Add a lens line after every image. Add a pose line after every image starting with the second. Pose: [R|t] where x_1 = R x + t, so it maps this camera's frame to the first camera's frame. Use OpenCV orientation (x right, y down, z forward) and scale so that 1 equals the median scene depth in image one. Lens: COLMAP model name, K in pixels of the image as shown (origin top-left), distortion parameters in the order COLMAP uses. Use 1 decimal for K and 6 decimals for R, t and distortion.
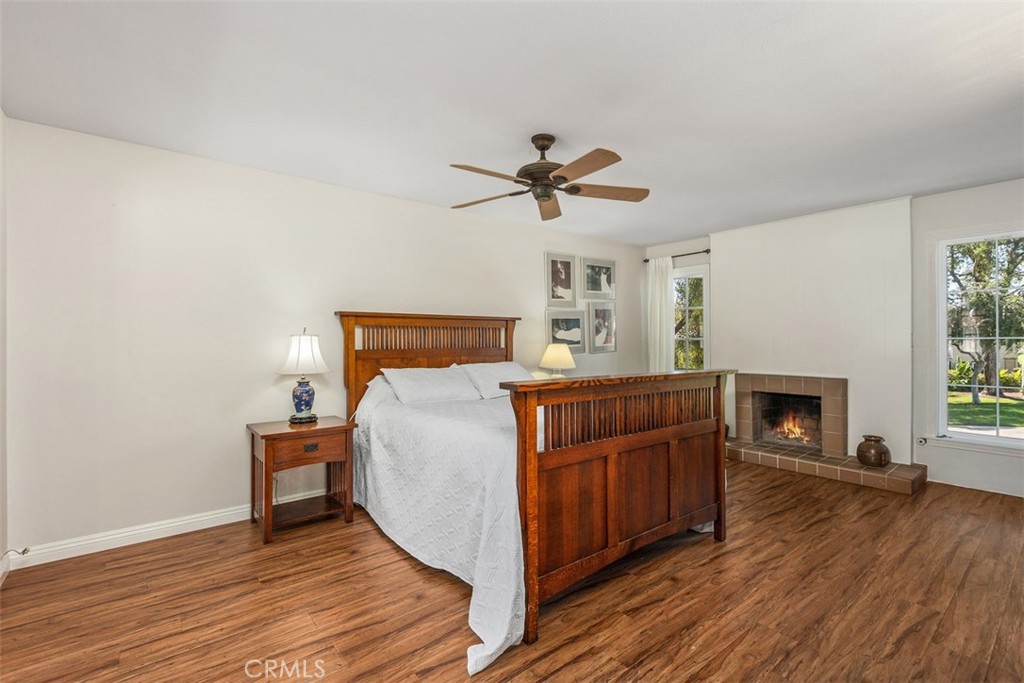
lens RADIAL K [[459.5, 0, 506.9], [0, 459.5, 342.1], [0, 0, 1]] dist [-0.000360, 0.001988]
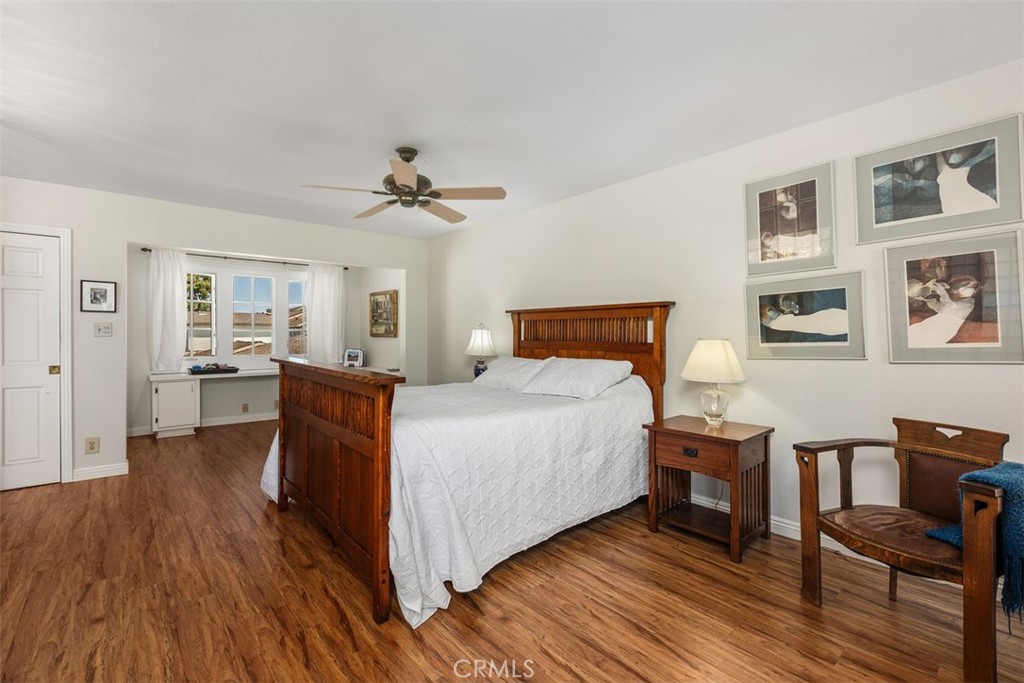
lens RADIAL K [[459.5, 0, 510.5], [0, 459.5, 336.9], [0, 0, 1]] dist [-0.000360, 0.001988]
pose [[0.038775, 0.012881, -0.999165, 0.836377], [-0.004577, 0.999909, 0.012713, -0.006446], [0.999237, 0.004081, 0.038830, 0.840517]]
